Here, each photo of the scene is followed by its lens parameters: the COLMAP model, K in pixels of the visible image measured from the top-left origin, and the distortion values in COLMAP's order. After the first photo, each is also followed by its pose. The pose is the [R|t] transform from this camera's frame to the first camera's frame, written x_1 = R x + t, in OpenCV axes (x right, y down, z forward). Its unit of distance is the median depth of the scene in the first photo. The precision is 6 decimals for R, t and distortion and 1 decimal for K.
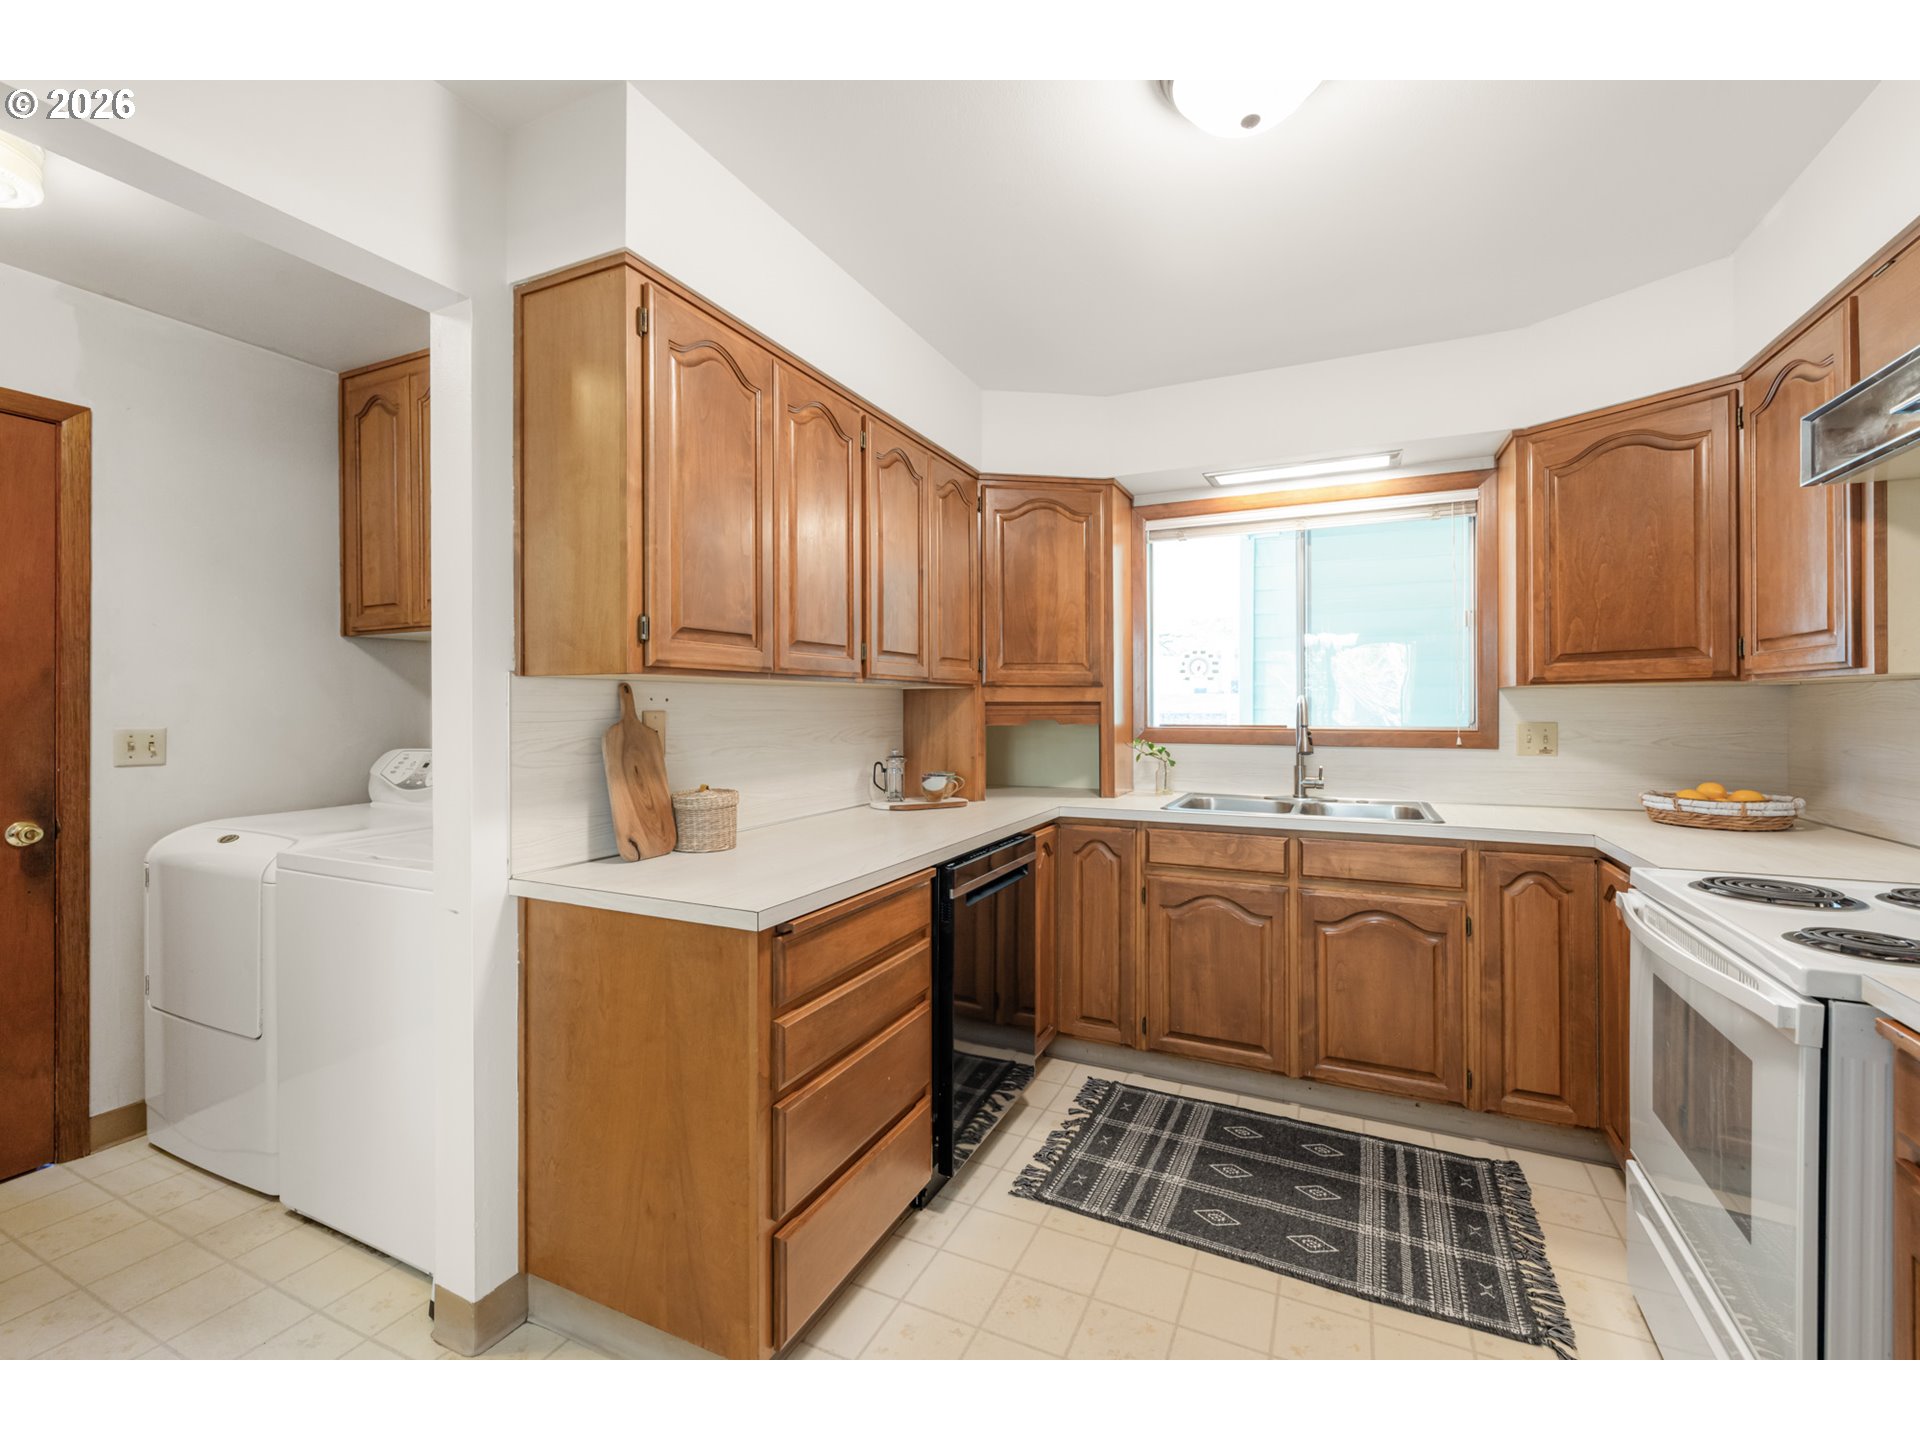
lens RADIAL K [[810.7, 0, 961.9], [0, 810.7, 708.0], [0, 0, 1]] dist [0.000744, -0.000160]
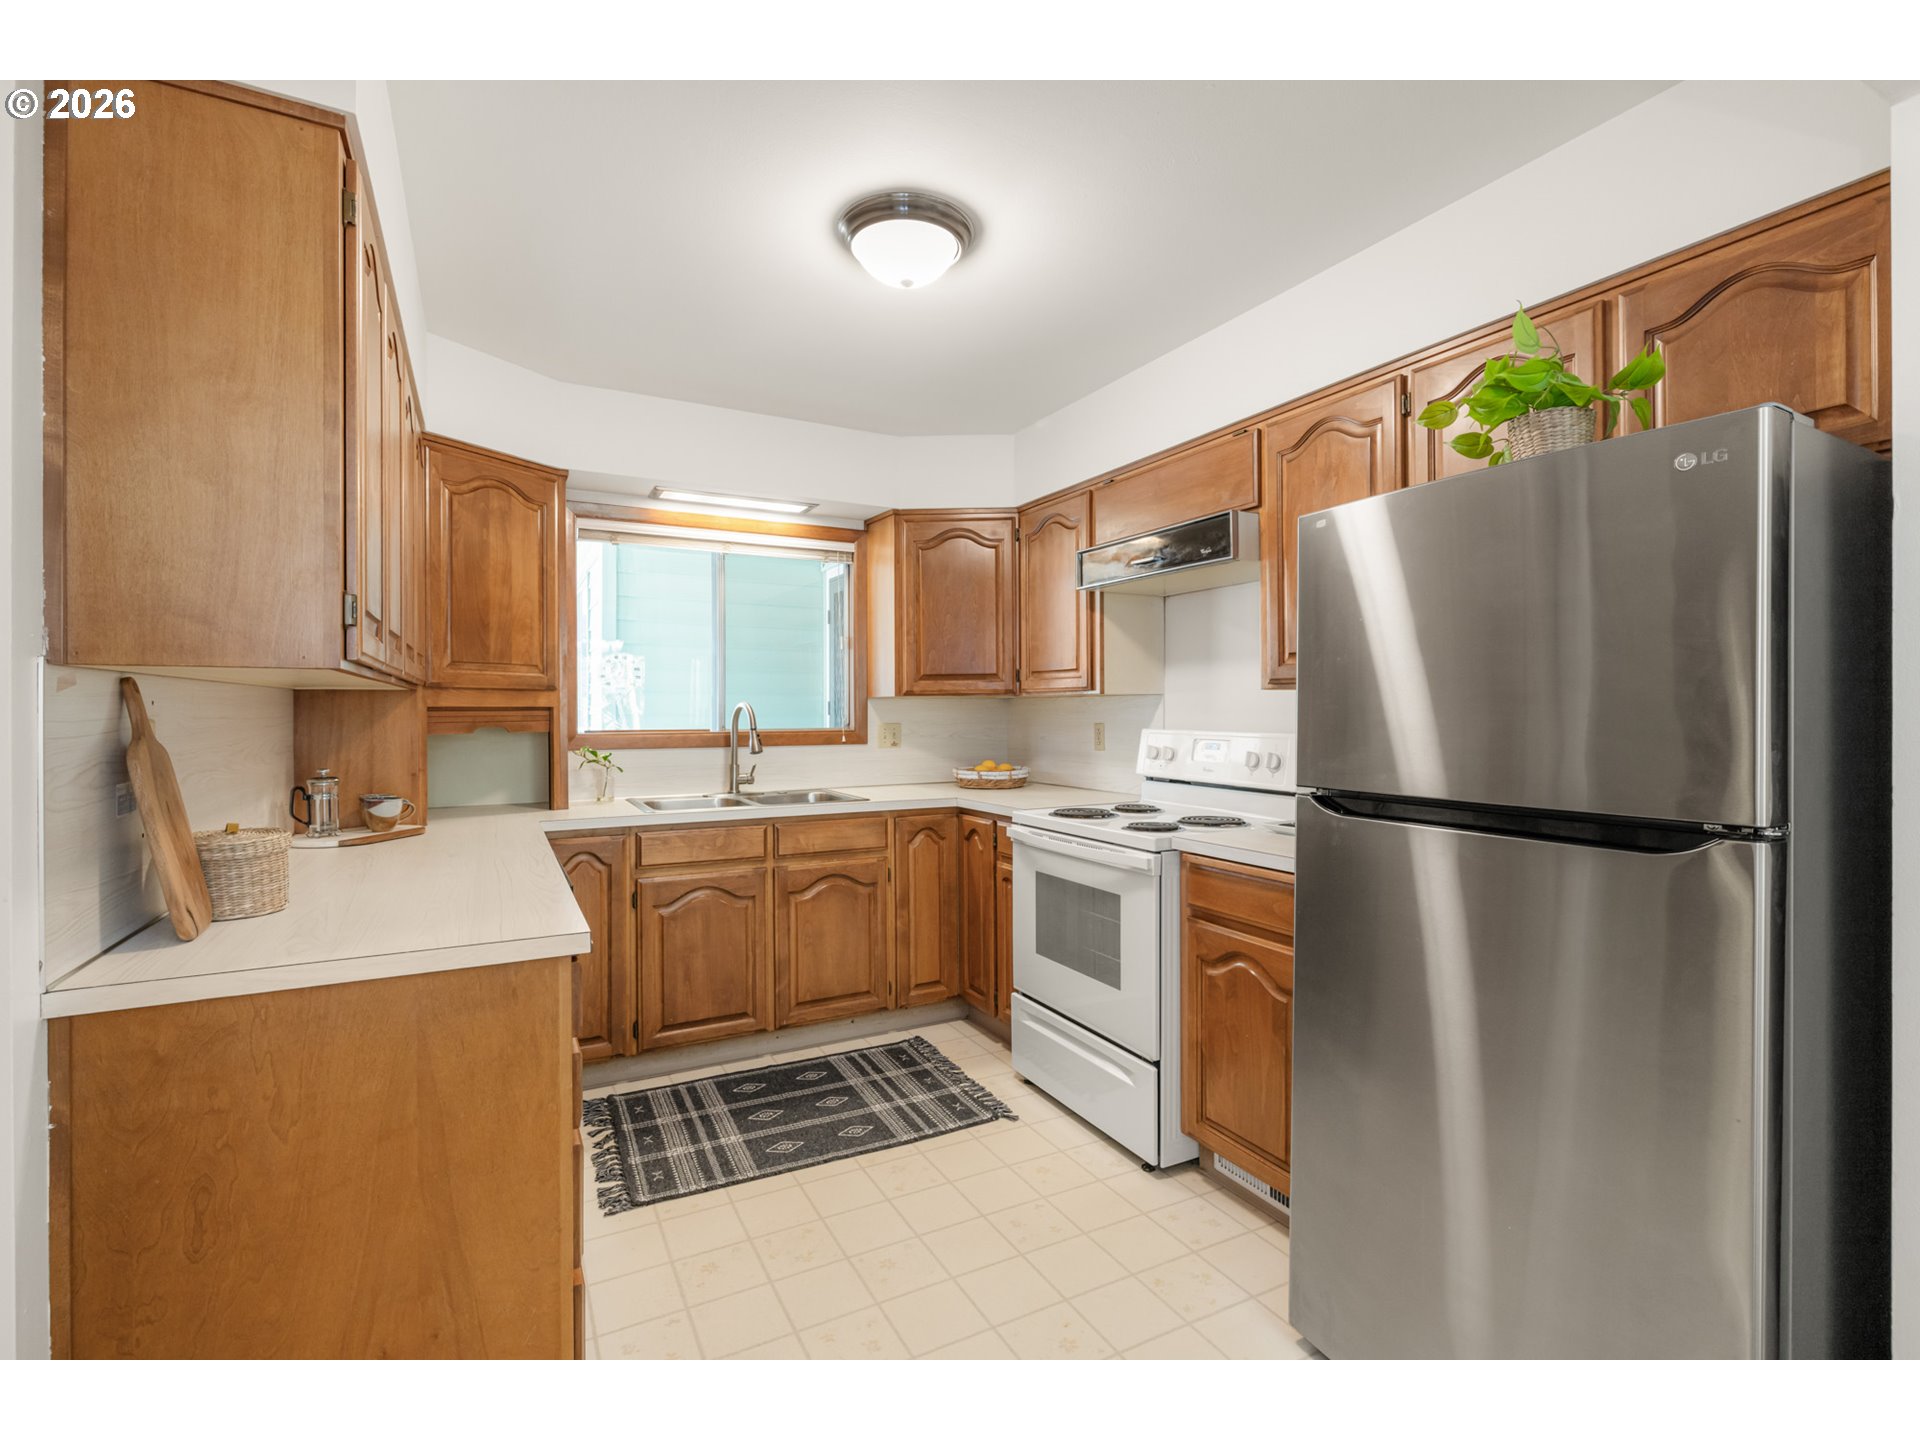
lens RADIAL K [[884.2, 0, 960.8], [0, 884.2, 712.5], [0, 0, 1]] dist [-0.000002, 0.000105]
pose [[0.594063, -0.001865, 0.804416, -0.503755], [0.002842, 0.999996, 0.000220, -0.000373], [-0.804414, 0.002156, 0.594066, 0.029620]]
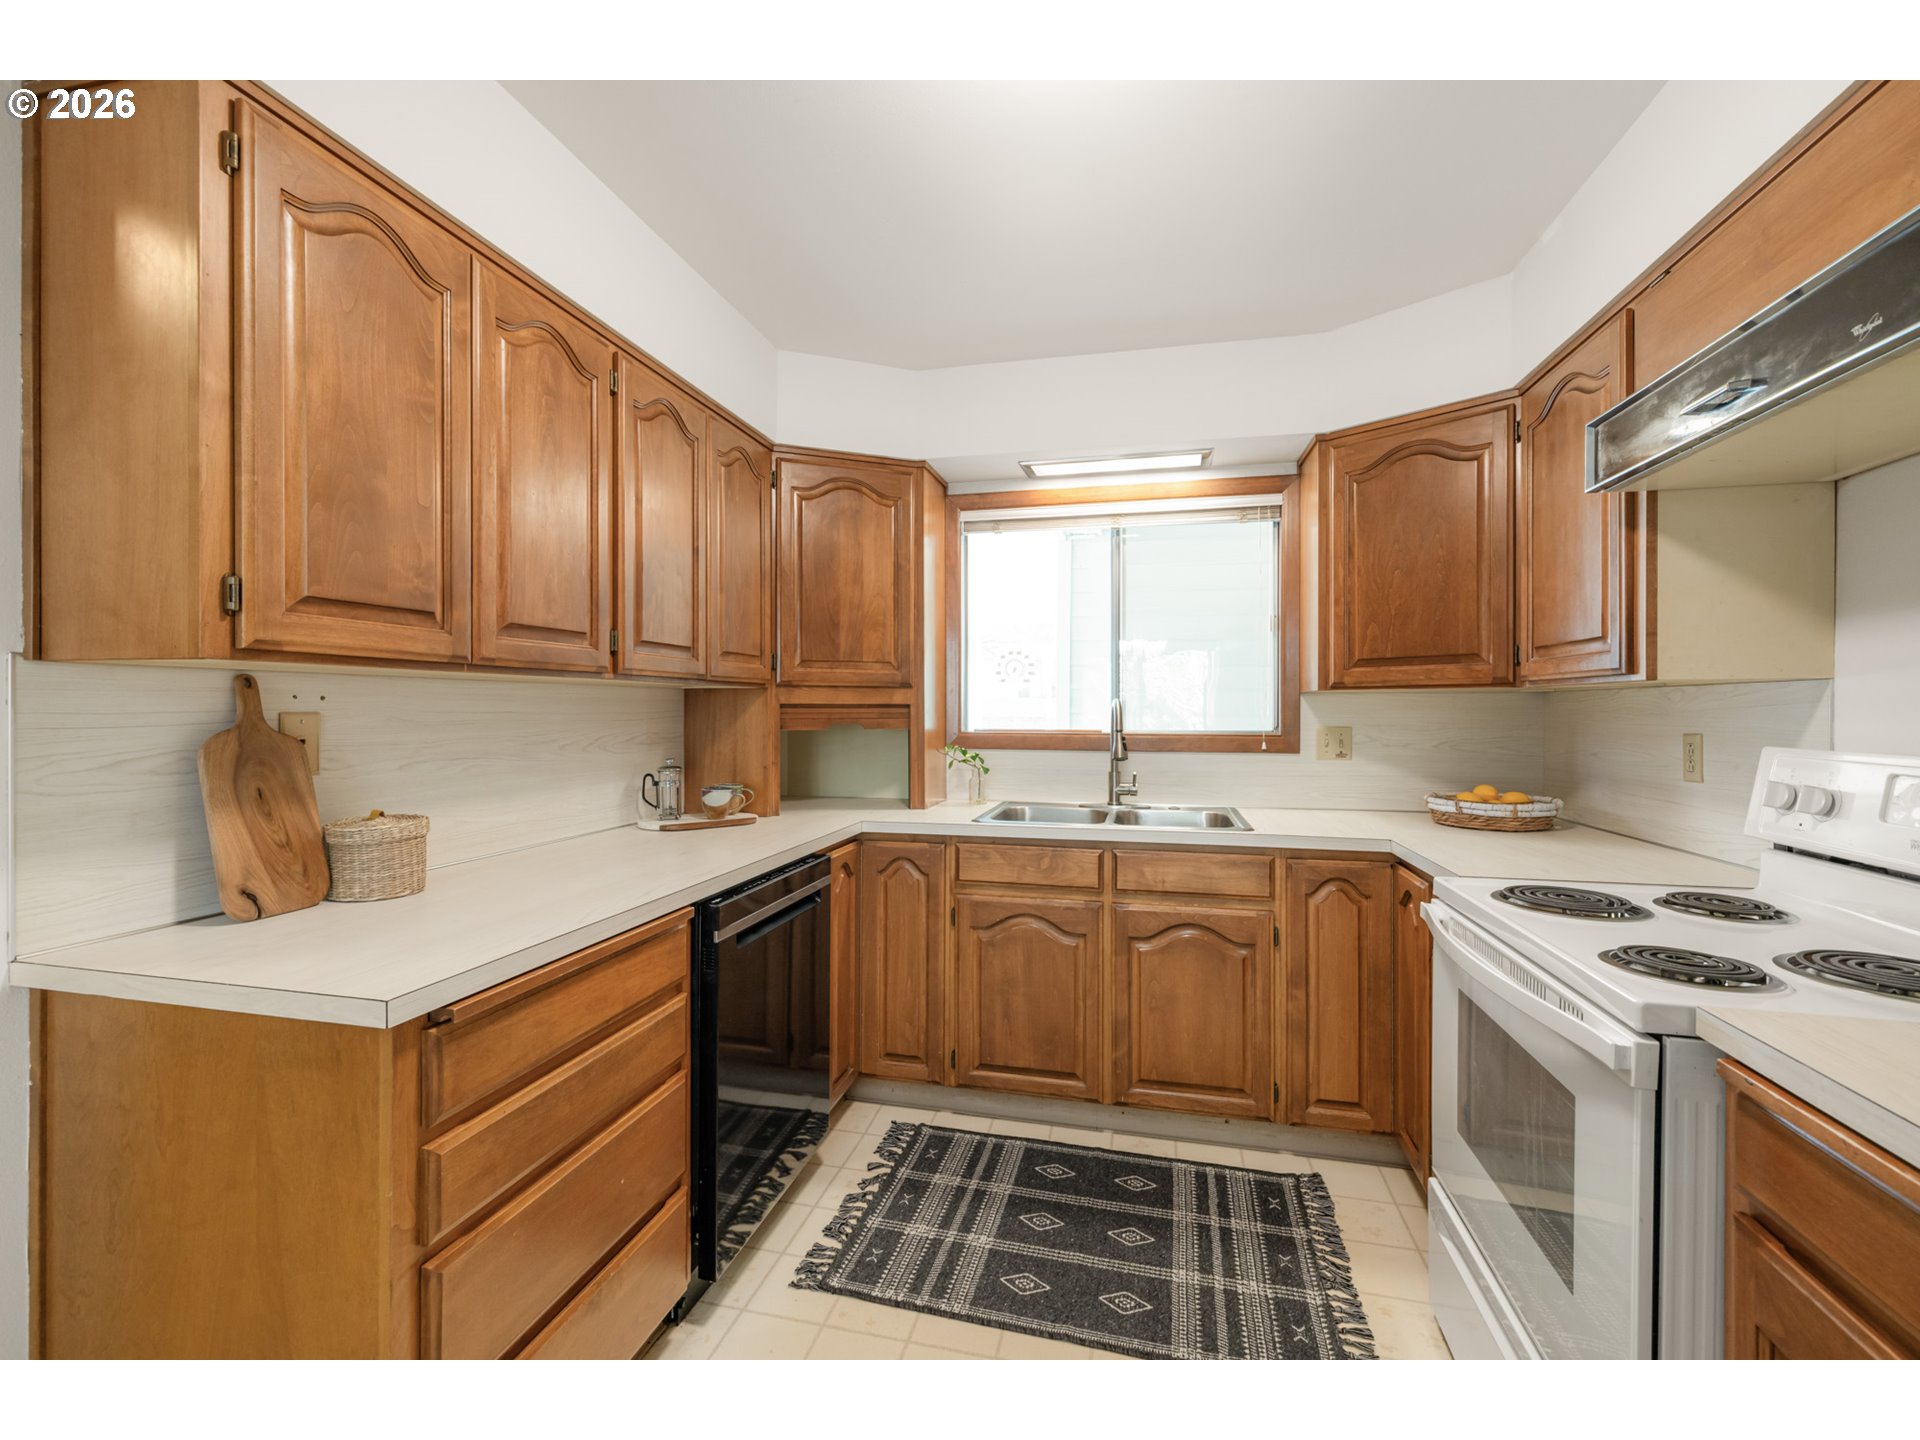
lens RADIAL K [[807.1, 0, 963.2], [0, 807.1, 712.8], [0, 0, 1]] dist [0.000577, 0.000109]
pose [[0.977889, 0.003391, 0.209097, 0.053955], [-0.003790, 0.999992, 0.001509, 0.000250], [-0.209090, -0.002268, 0.977894, 0.133109]]
